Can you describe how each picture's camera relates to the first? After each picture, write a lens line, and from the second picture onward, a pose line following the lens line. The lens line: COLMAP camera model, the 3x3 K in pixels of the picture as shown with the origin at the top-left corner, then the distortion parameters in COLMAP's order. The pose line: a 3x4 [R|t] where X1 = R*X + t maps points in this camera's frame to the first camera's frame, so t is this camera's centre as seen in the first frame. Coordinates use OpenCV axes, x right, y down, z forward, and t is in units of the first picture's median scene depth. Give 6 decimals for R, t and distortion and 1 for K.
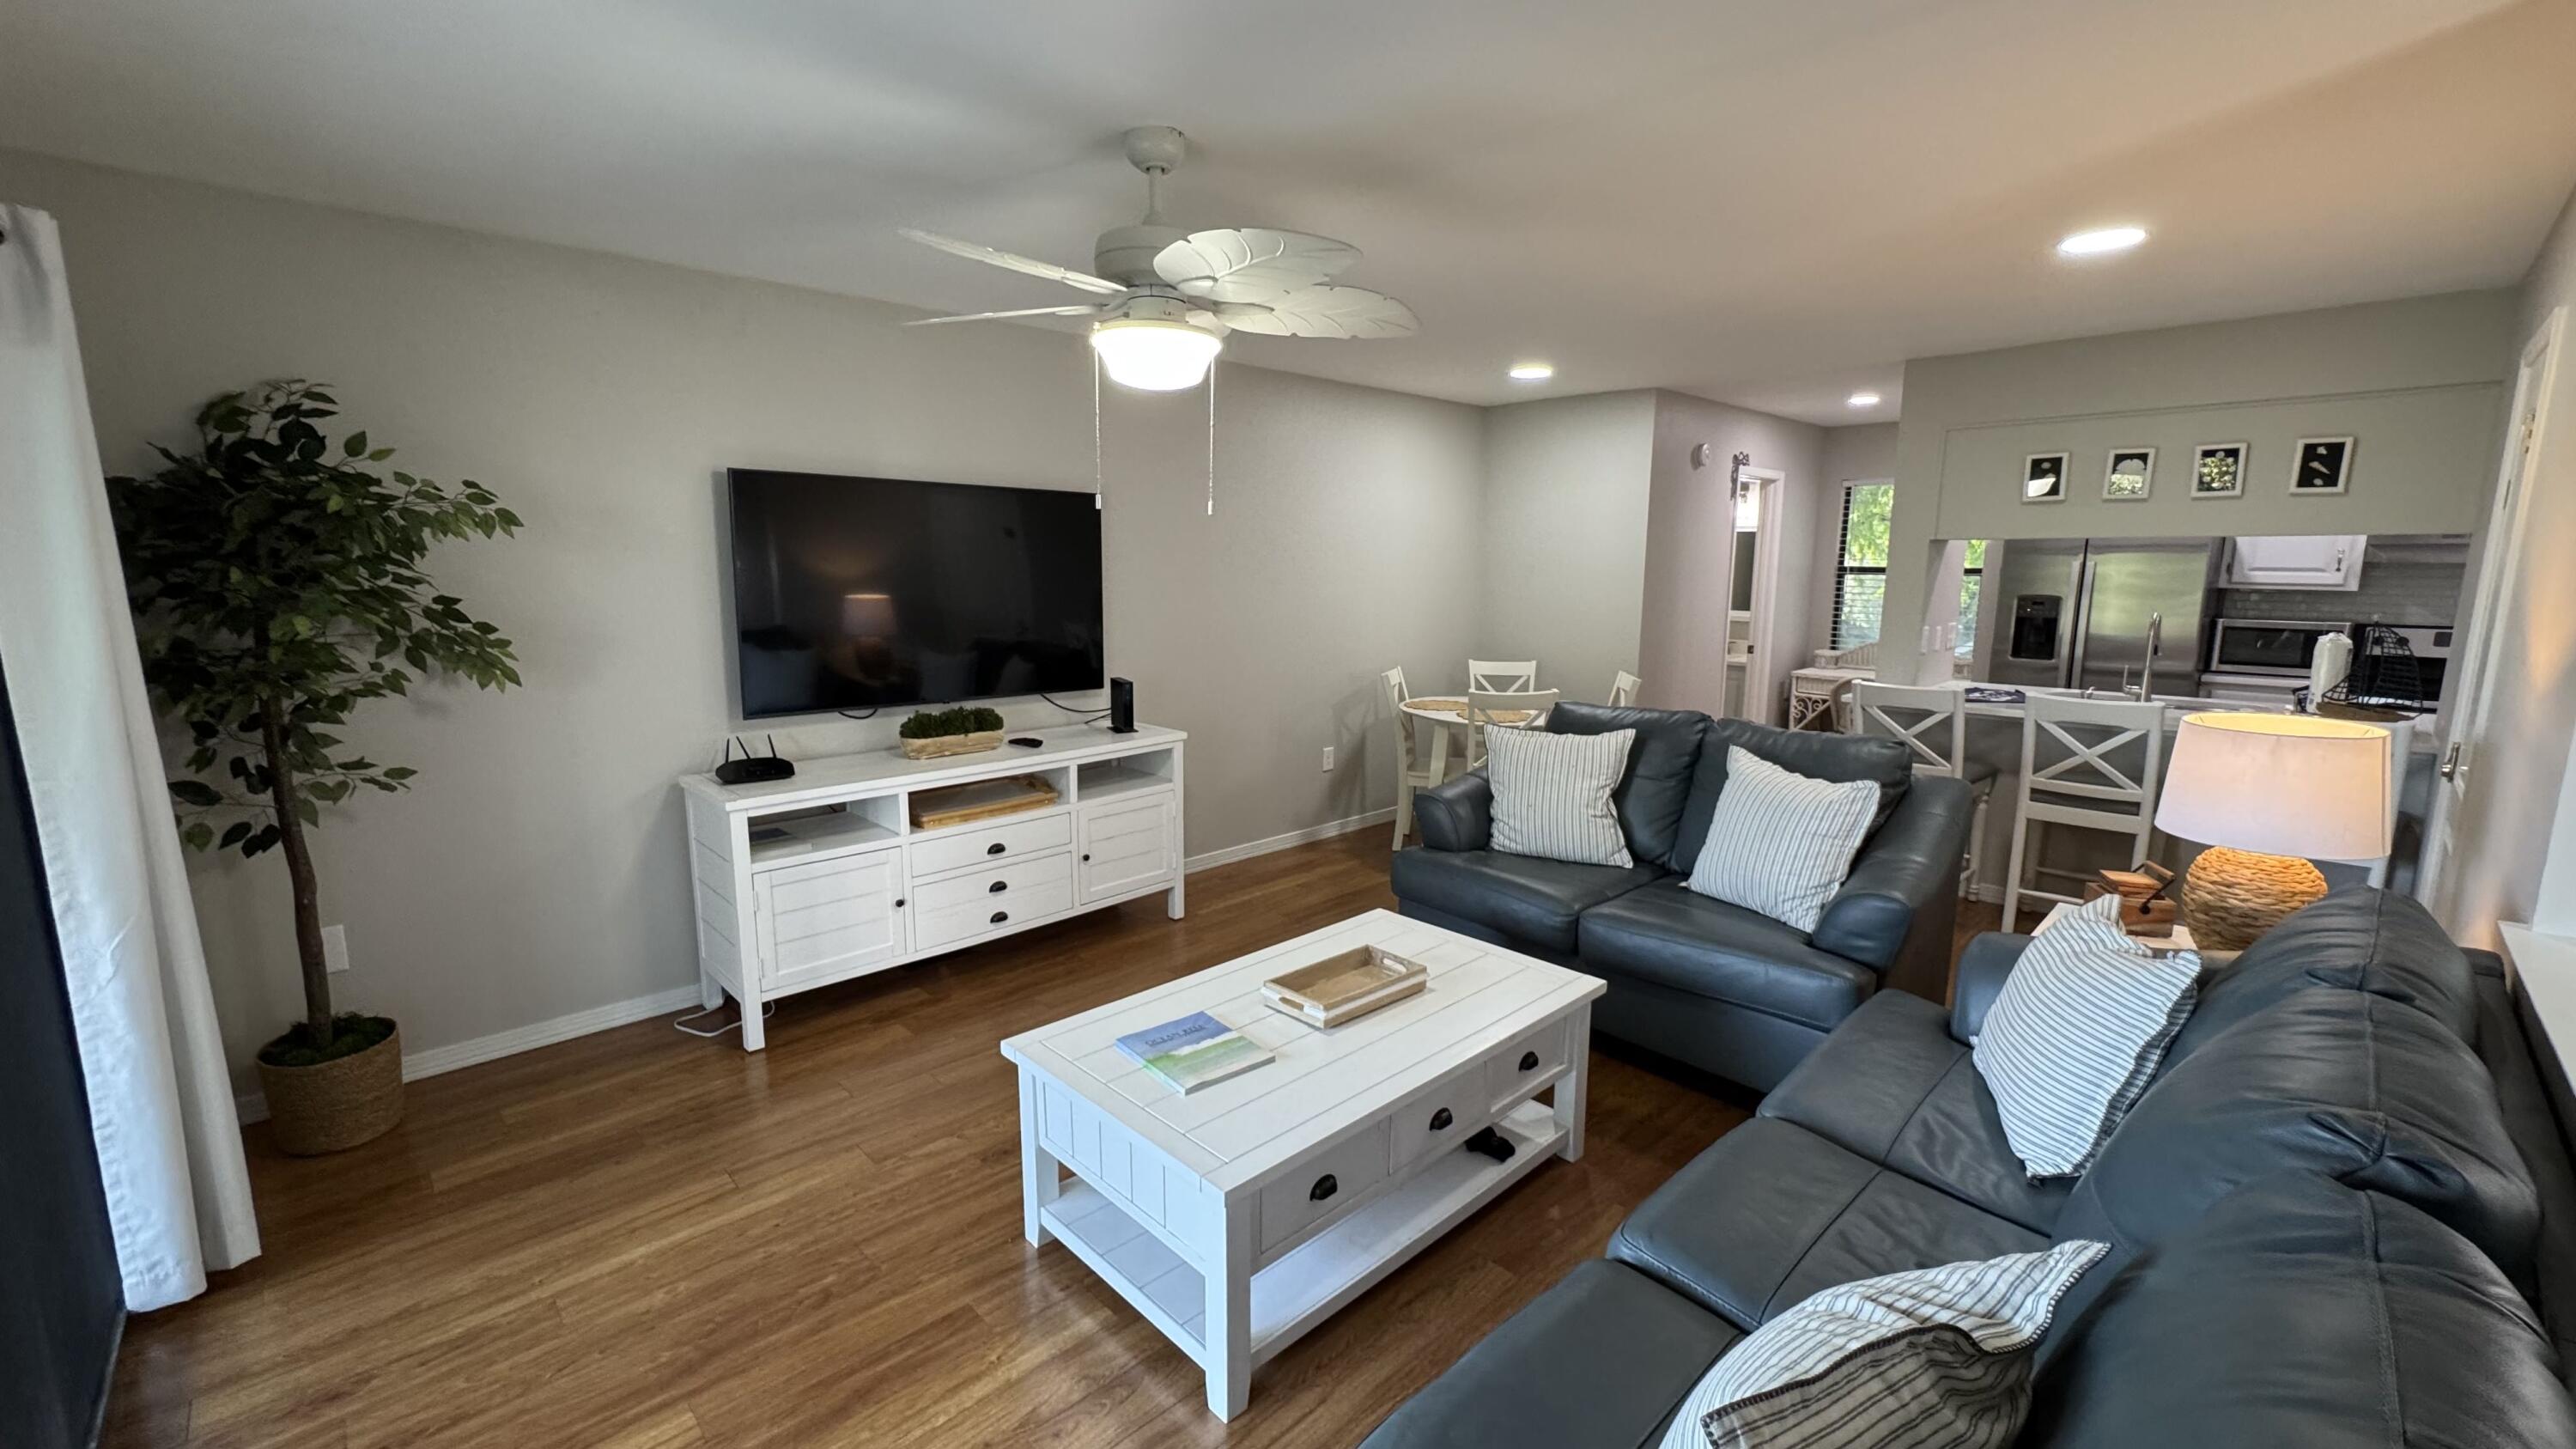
lens RADIAL K [[1030.5, 0, 1288.0], [0, 1030.5, 724.5], [0, 0, 1]] dist [-0.002229, -0.000215]
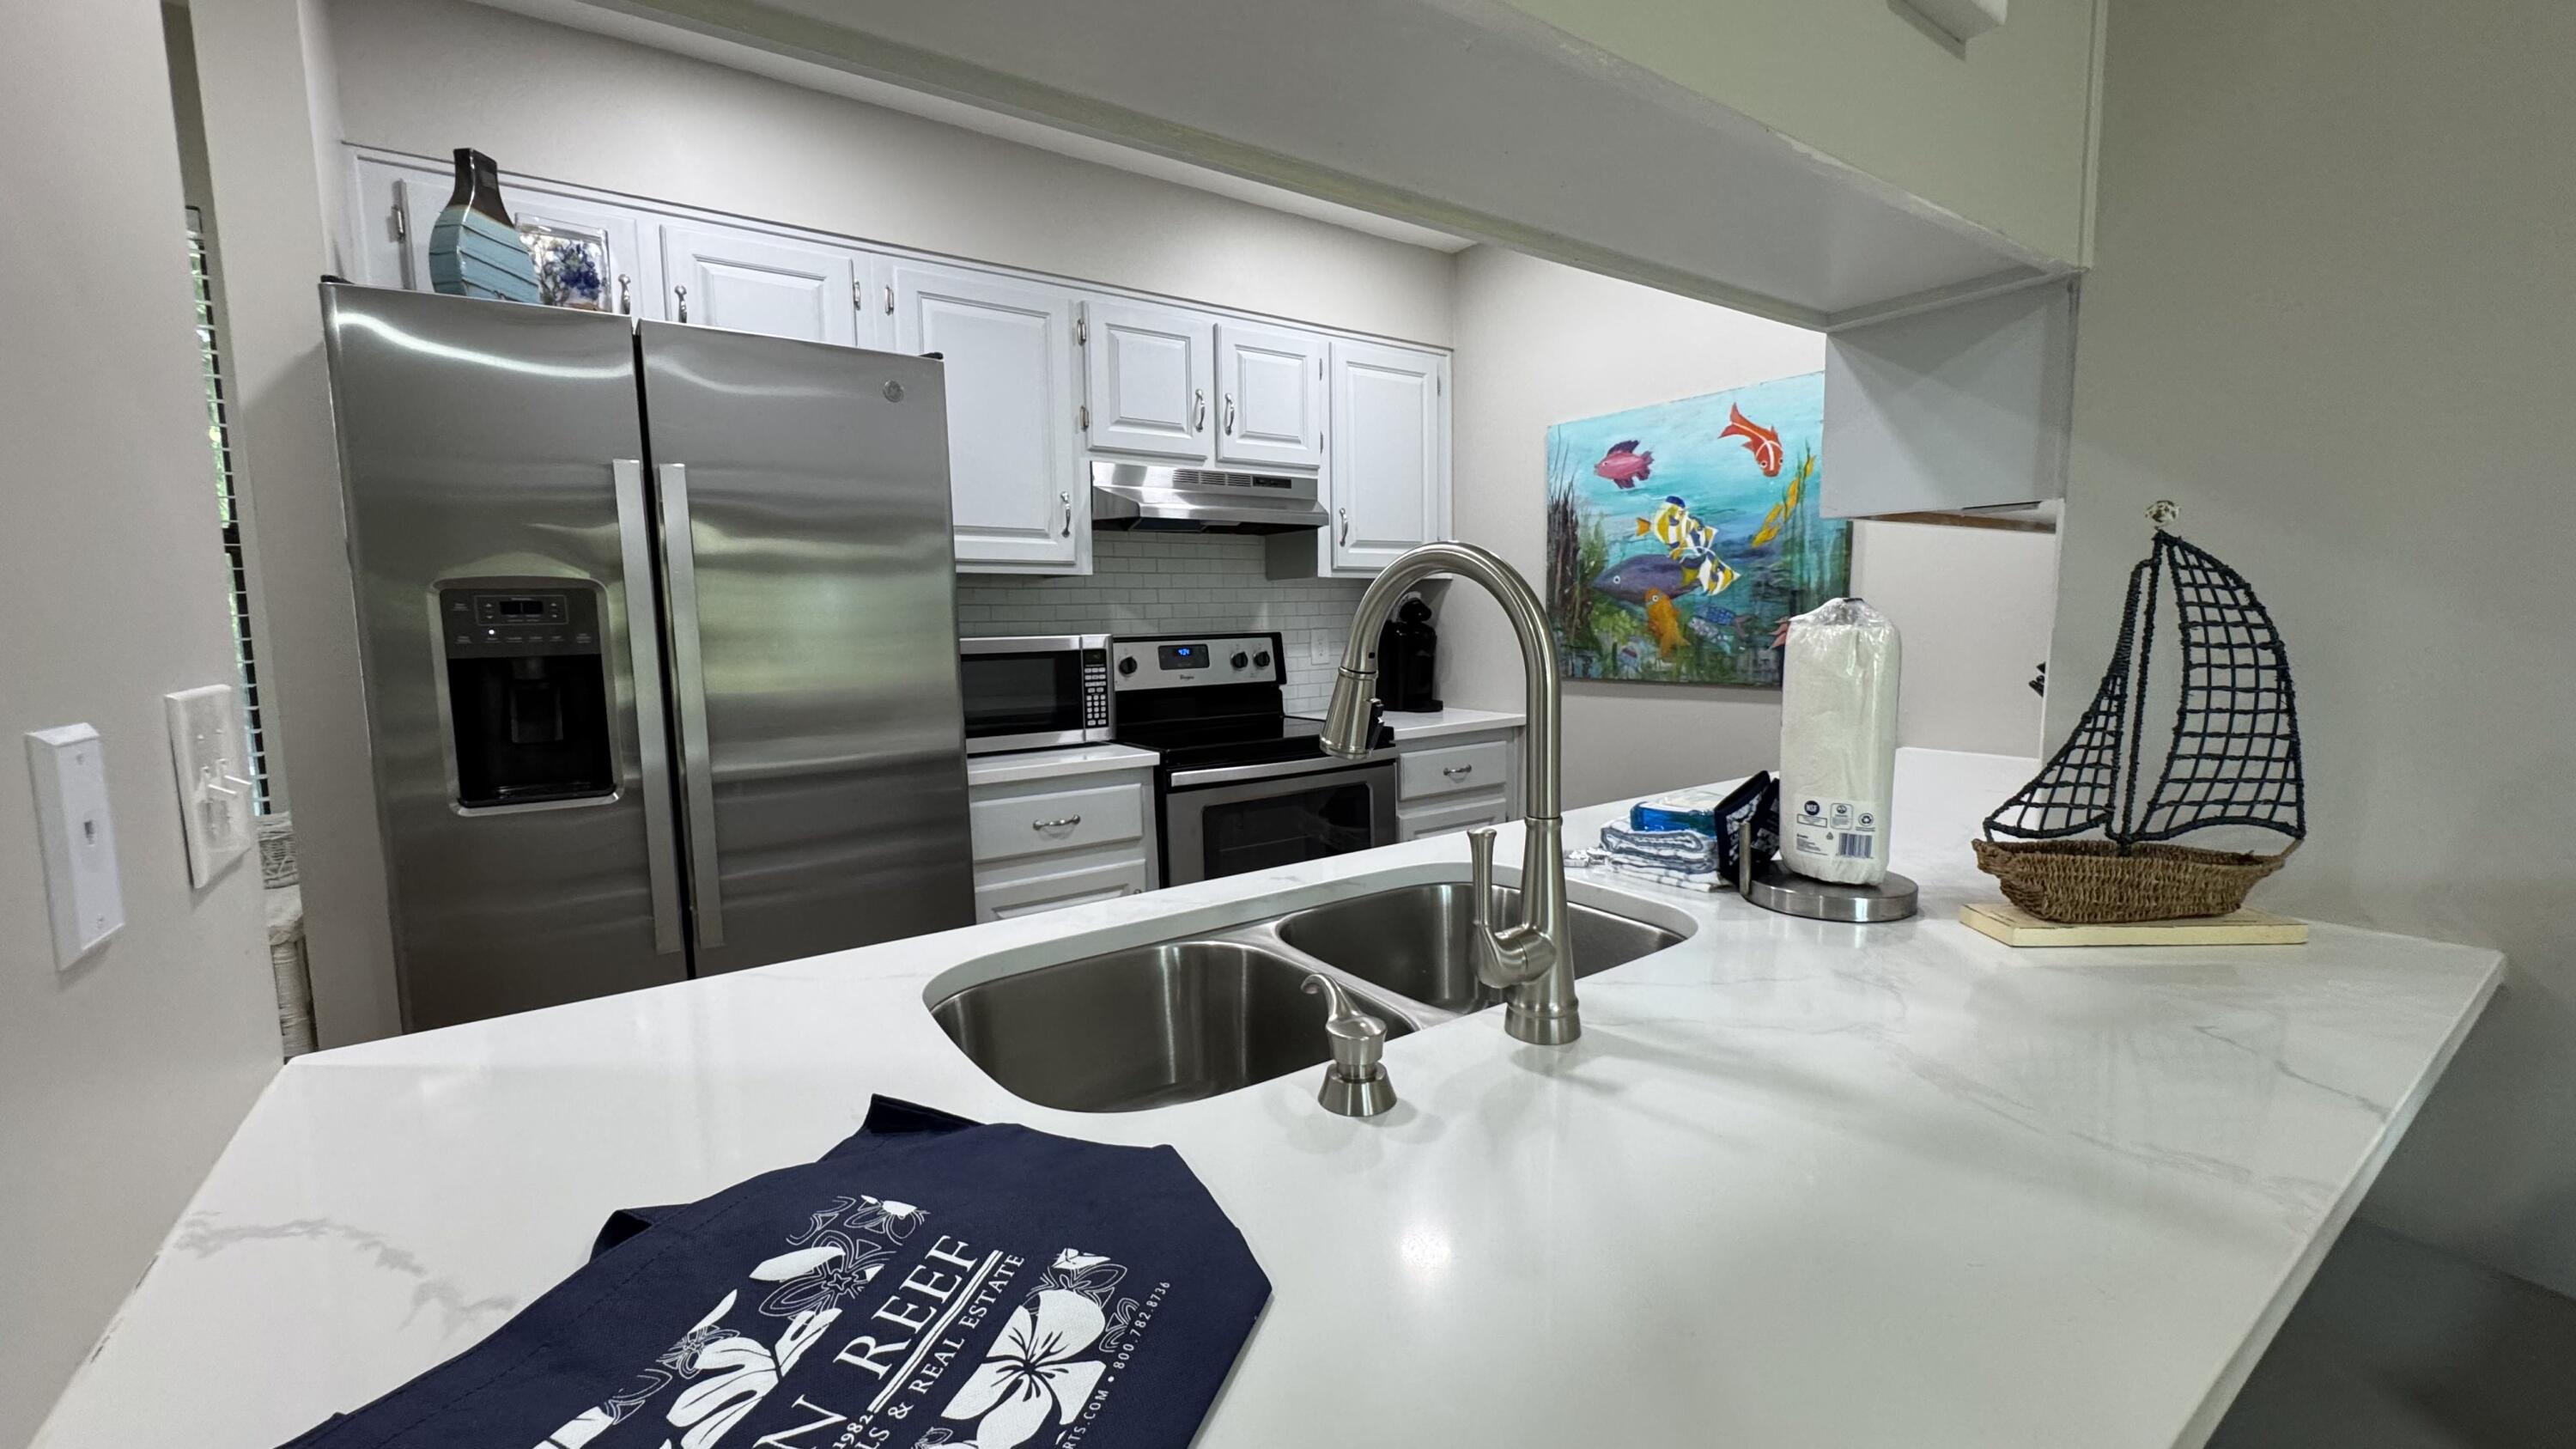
lens RADIAL K [[1030.5, 0, 1288.0], [0, 1030.5, 724.5], [0, 0, 1]] dist [-0.002229, -0.000215]
pose [[0.151393, -0.103920, 0.982996, 0.637278], [0.175462, 0.981491, 0.076738, -0.094035], [-0.972776, 0.160861, 0.166825, 0.998252]]
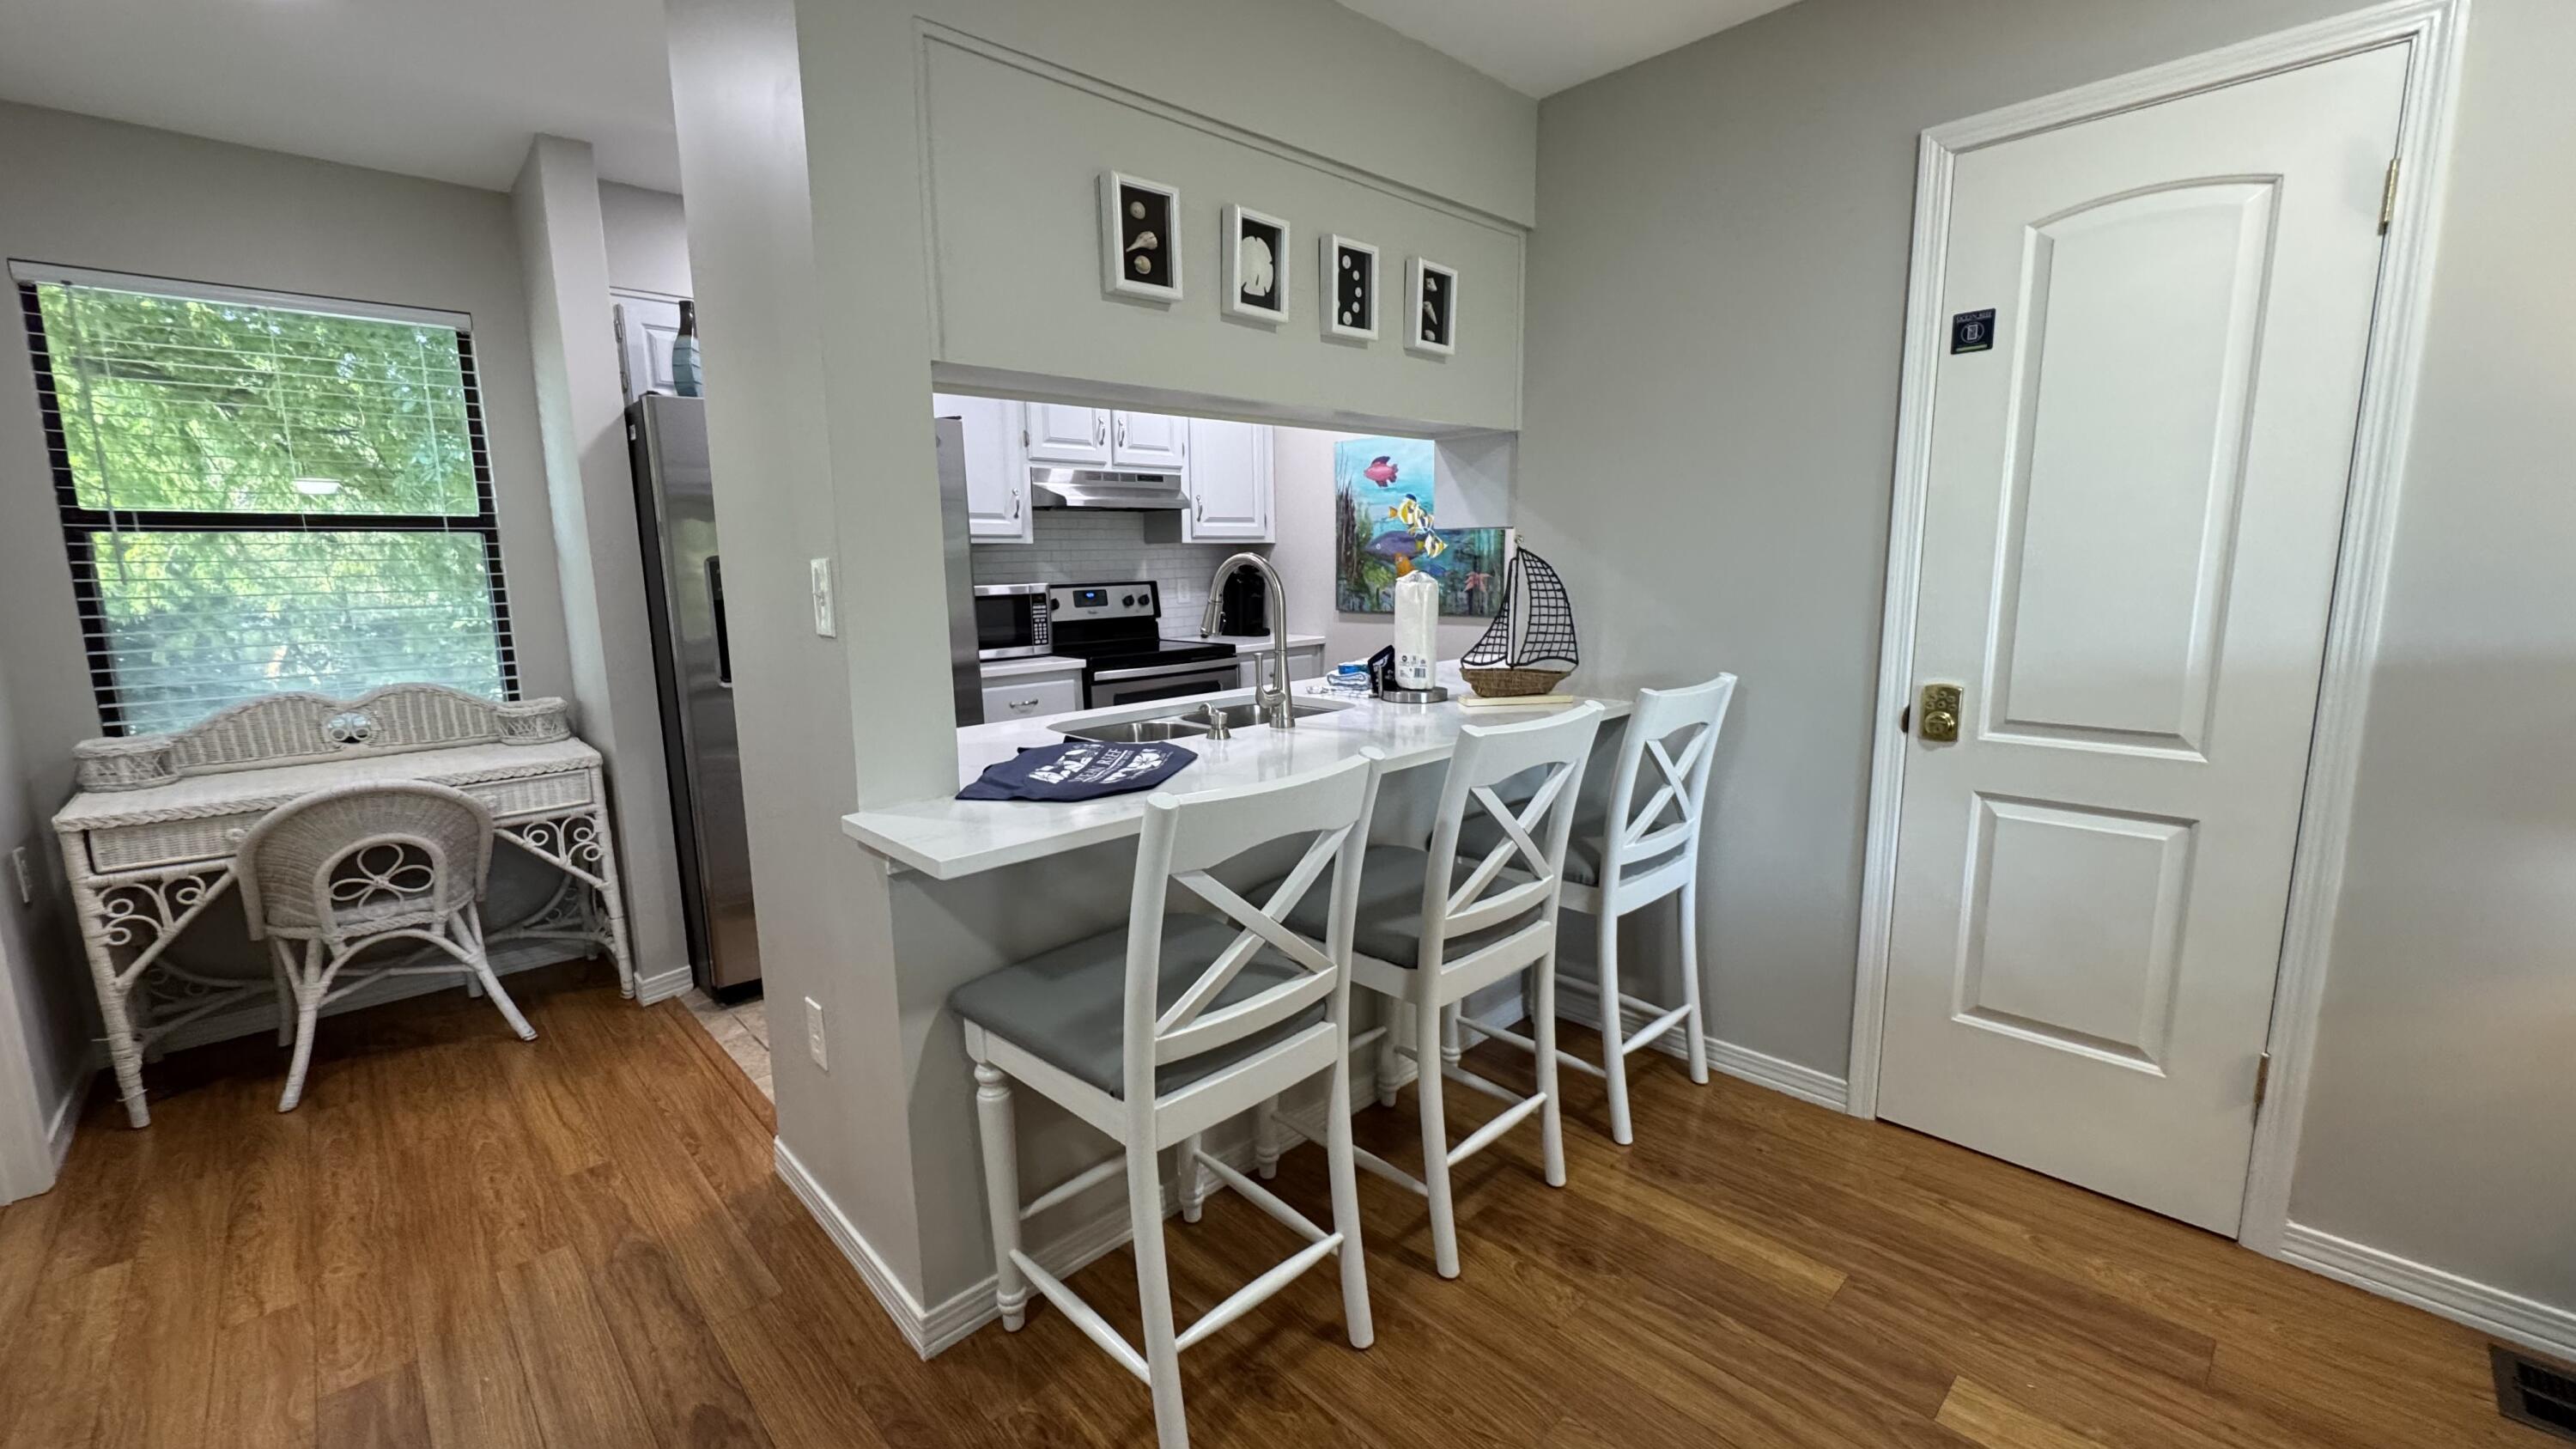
lens RADIAL K [[1030.5, 0, 1288.0], [0, 1030.5, 724.5], [0, 0, 1]] dist [-0.002229, -0.000215]
pose [[0.005606, -0.158921, 0.987275, 0.284847], [0.176160, 0.972008, 0.155463, -0.100895], [-0.984346, 0.173047, 0.033445, 0.971641]]
